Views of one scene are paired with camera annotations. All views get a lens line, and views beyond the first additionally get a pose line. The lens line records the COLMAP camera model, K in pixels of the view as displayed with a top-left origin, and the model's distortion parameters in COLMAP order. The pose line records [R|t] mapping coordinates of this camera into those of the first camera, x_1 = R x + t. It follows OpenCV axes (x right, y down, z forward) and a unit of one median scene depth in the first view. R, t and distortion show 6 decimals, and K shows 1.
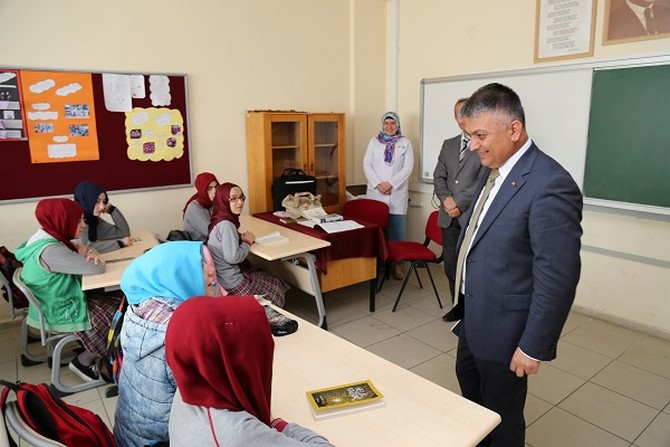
lens RADIAL K [[470.7, 0, 335.9], [0, 470.7, 209.5], [0, 0, 1]] dist [-0.027968, 0.005745]
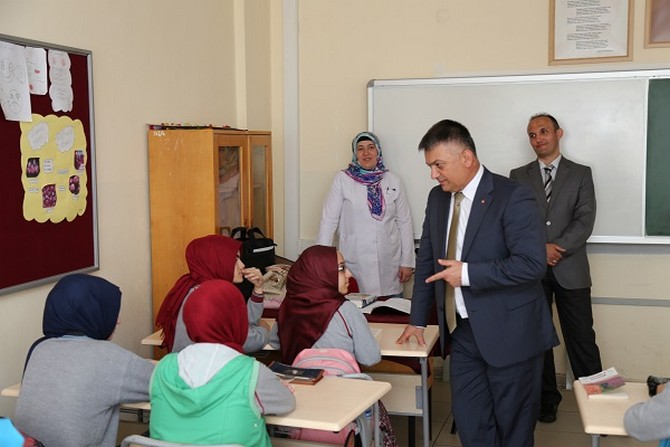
lens RADIAL K [[964.6, 0, 335.0], [0, 964.6, 223.5], [0, 0, 1]] dist [0.202115, -0.011430]
pose [[0.788496, -0.047644, 0.613192, -0.792451], [0.119661, 0.989827, -0.076963, 0.010903], [-0.603287, 0.134061, 0.786176, 0.023257]]
